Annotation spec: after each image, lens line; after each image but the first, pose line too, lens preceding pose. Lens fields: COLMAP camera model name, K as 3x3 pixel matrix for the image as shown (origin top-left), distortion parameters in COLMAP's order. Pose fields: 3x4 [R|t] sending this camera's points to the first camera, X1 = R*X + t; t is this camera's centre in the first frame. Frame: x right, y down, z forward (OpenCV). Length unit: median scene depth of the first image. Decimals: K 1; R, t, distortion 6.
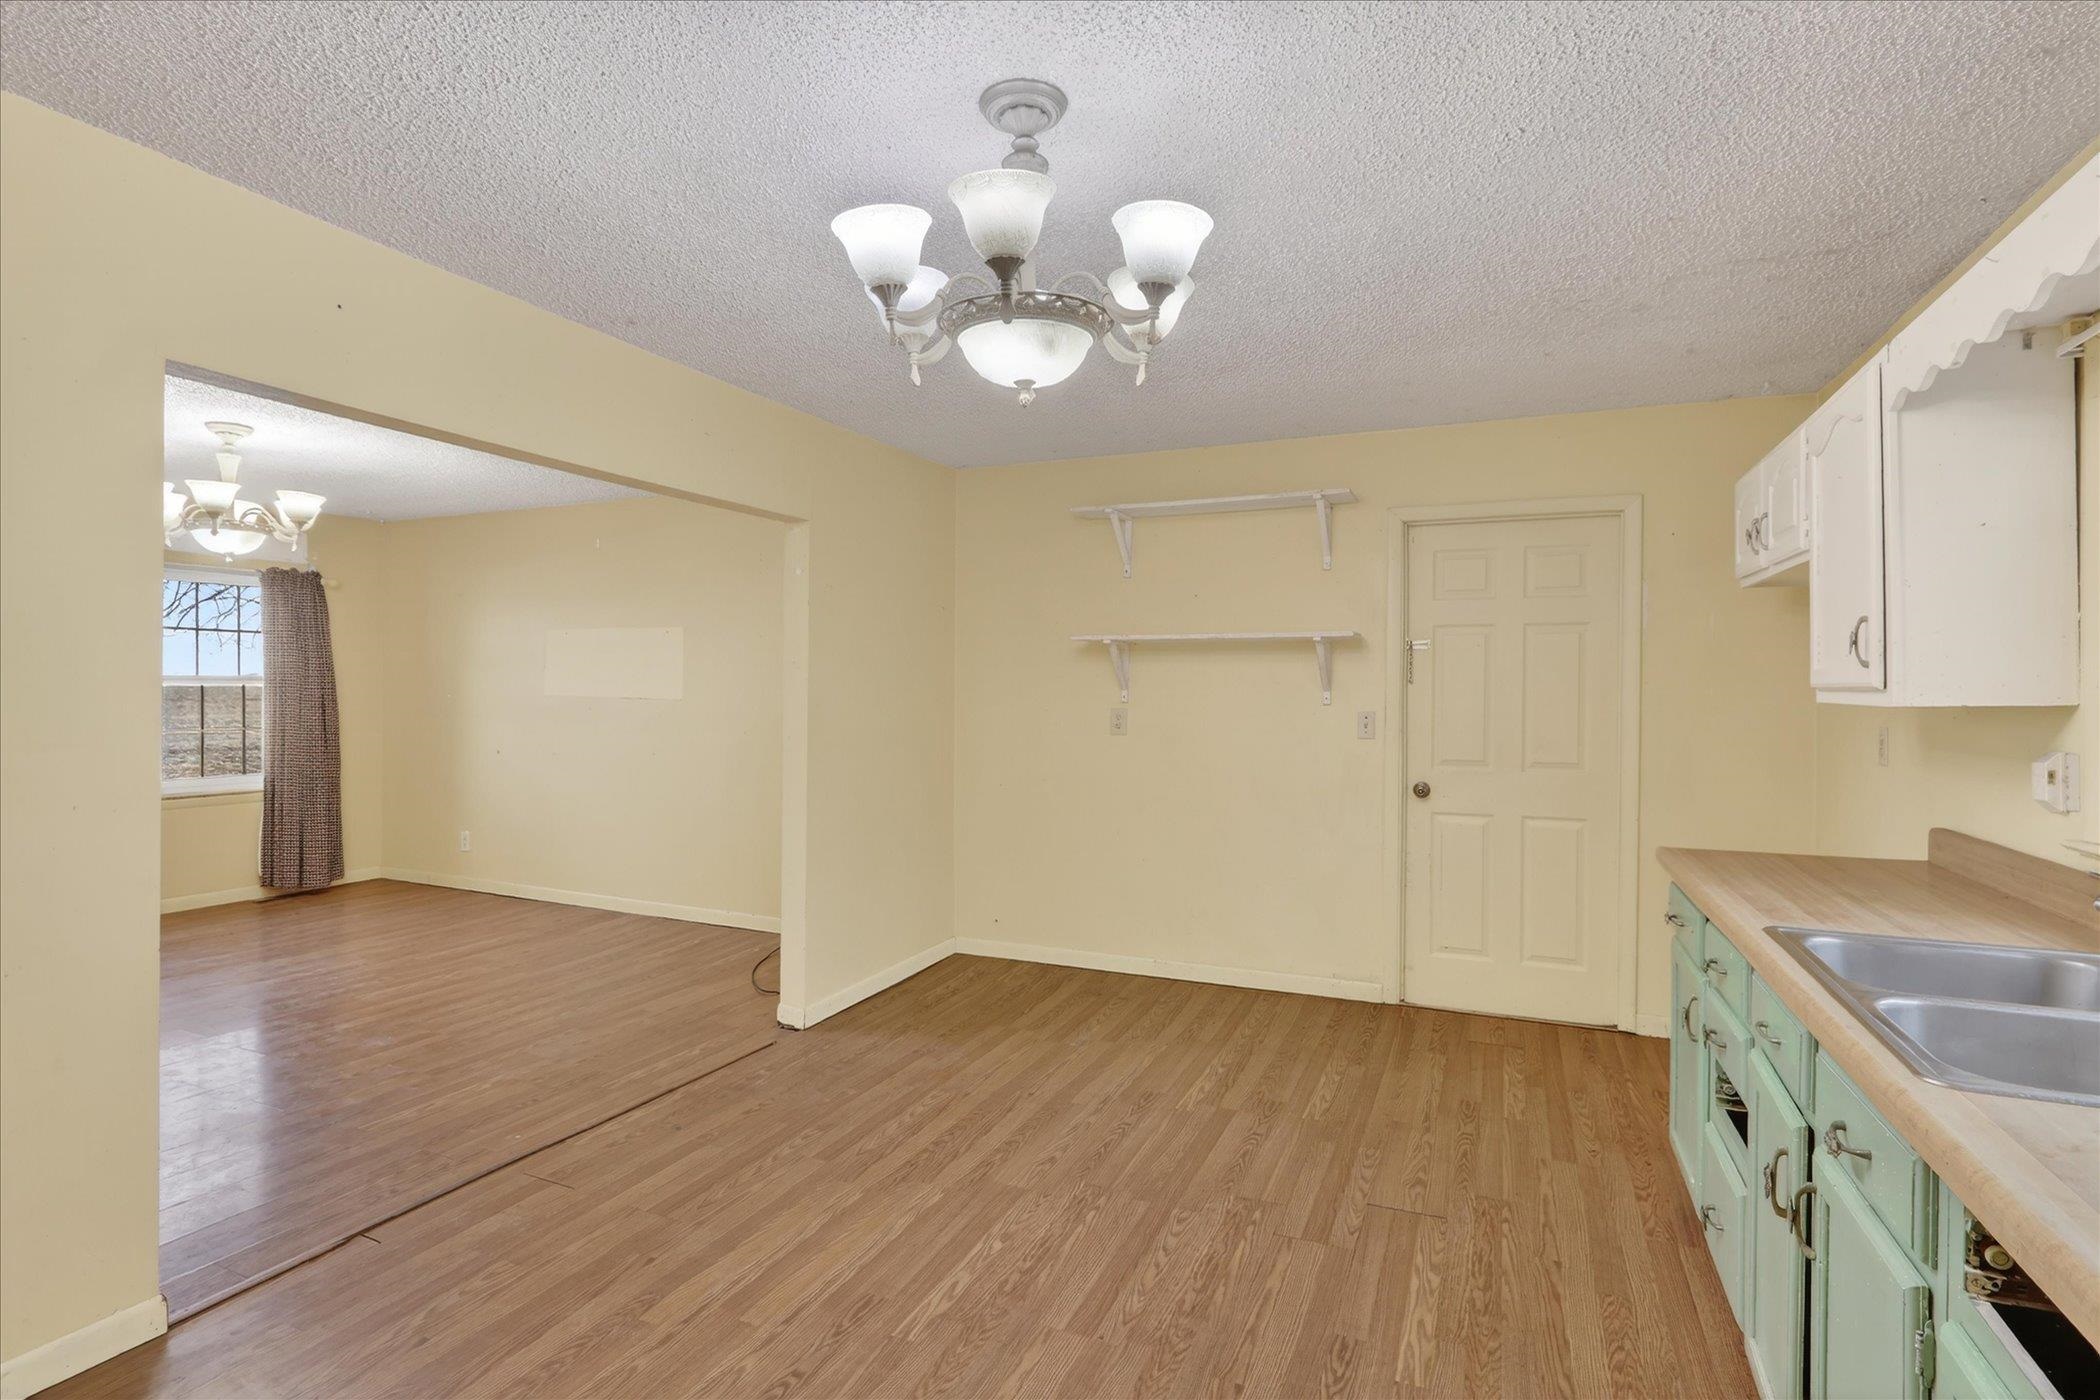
lens RADIAL K [[1034.5, 0, 1042.5], [0, 1034.5, 720.1], [0, 0, 1]] dist [-0.014109, 0.004116]
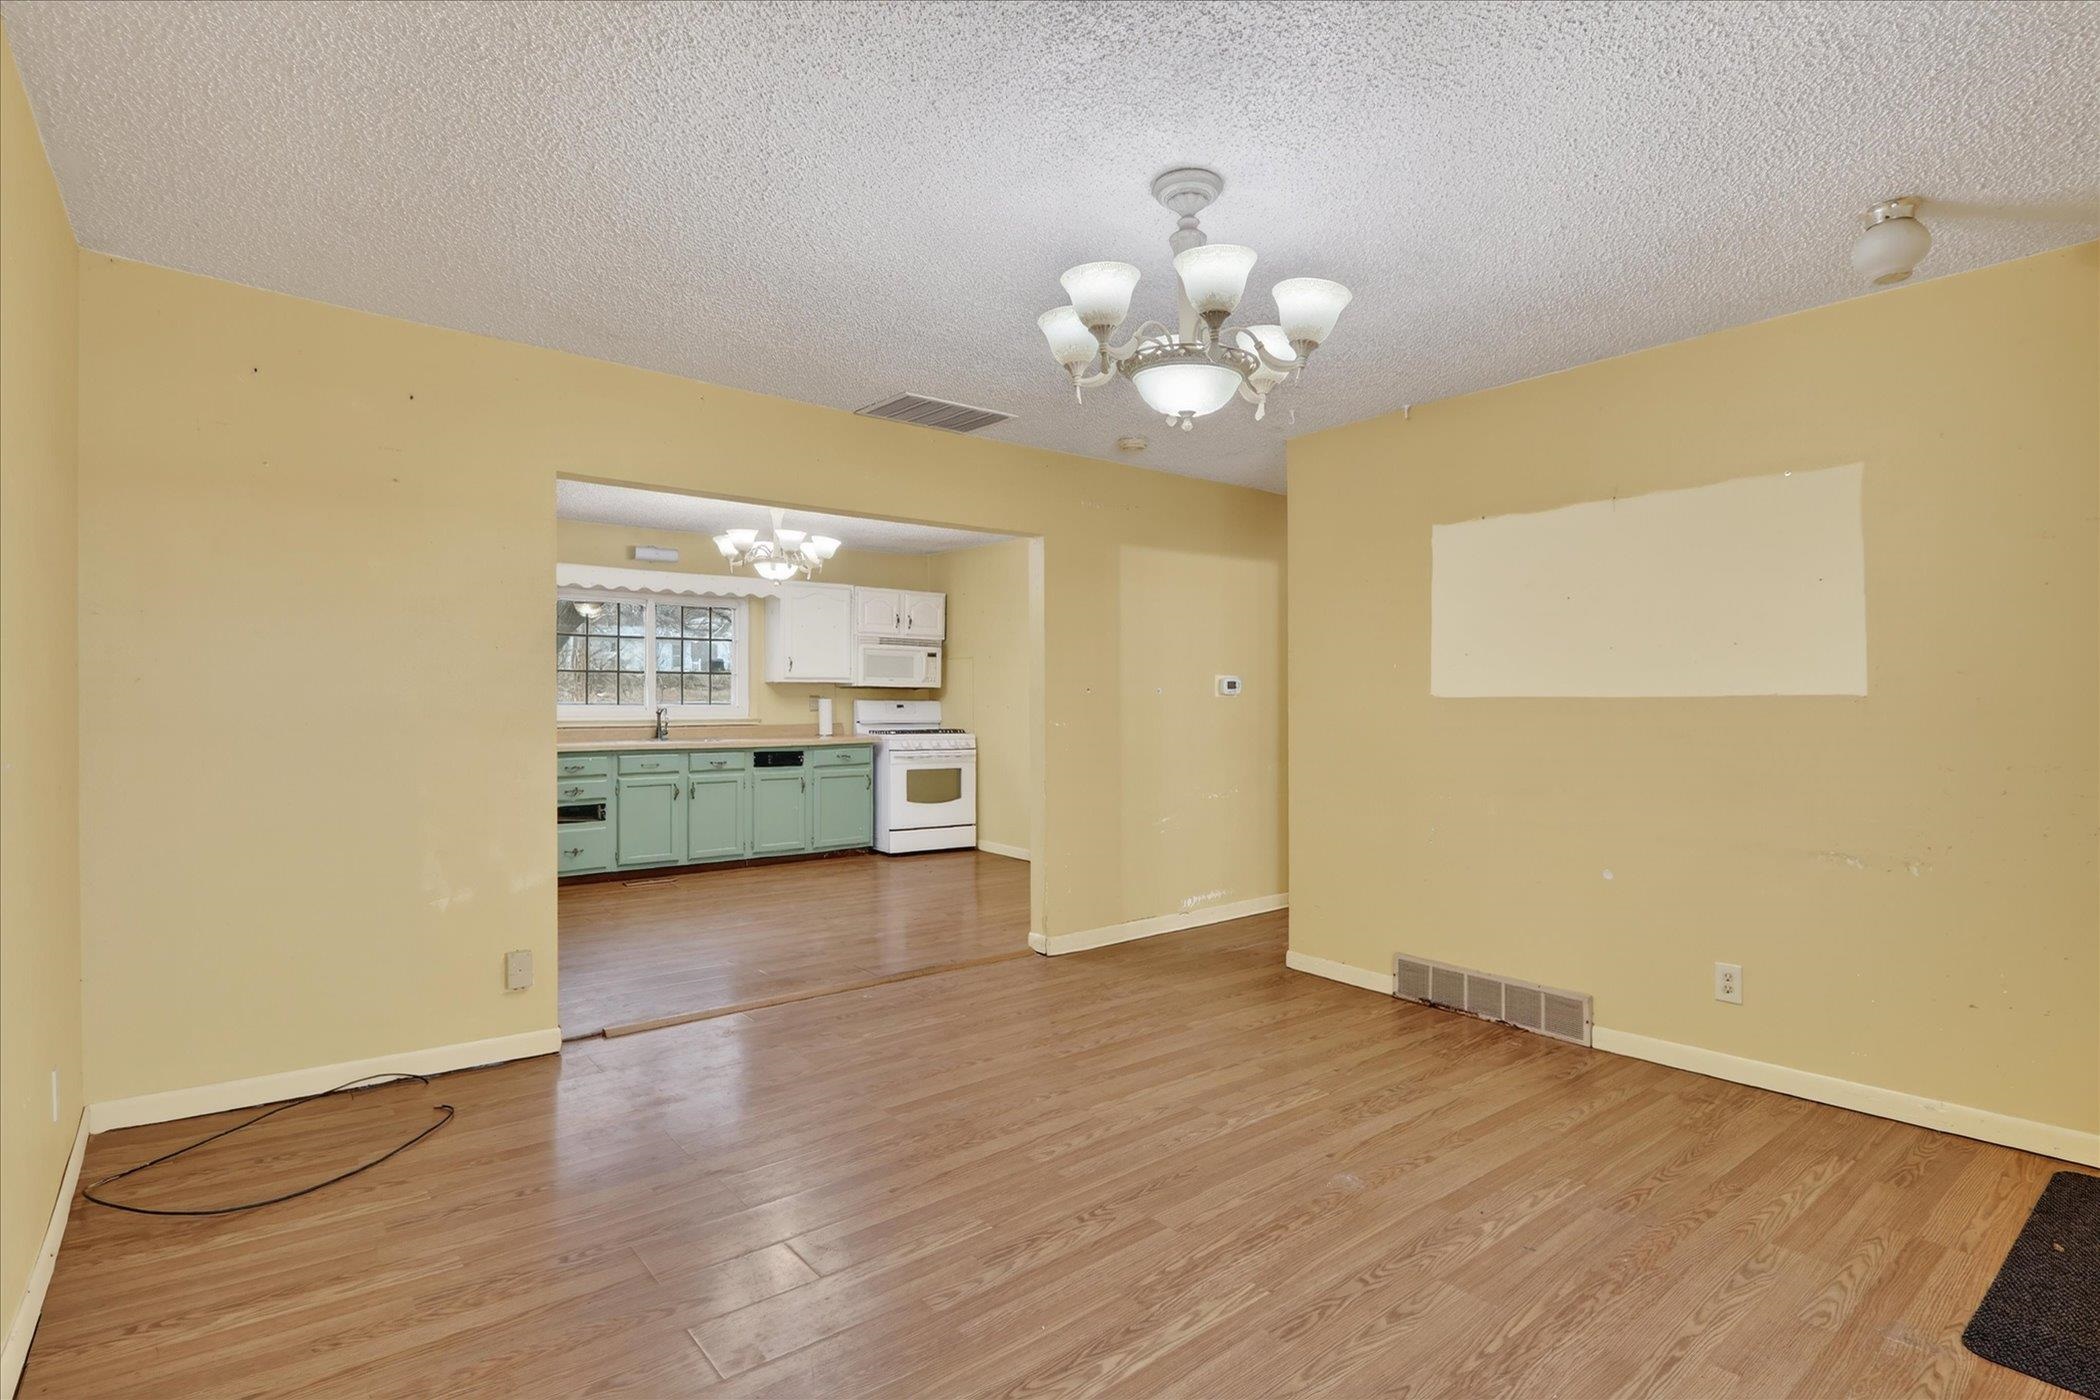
lens RADIAL K [[1034.5, 0, 1061.3], [0, 1034.5, 703.4], [0, 0, 1]] dist [-0.014109, 0.004116]
pose [[-0.895504, -0.015306, 0.444790, -1.191255], [-0.000952, 0.999472, 0.032477, -0.028702], [-0.445052, 0.028660, -0.895046, 1.855289]]
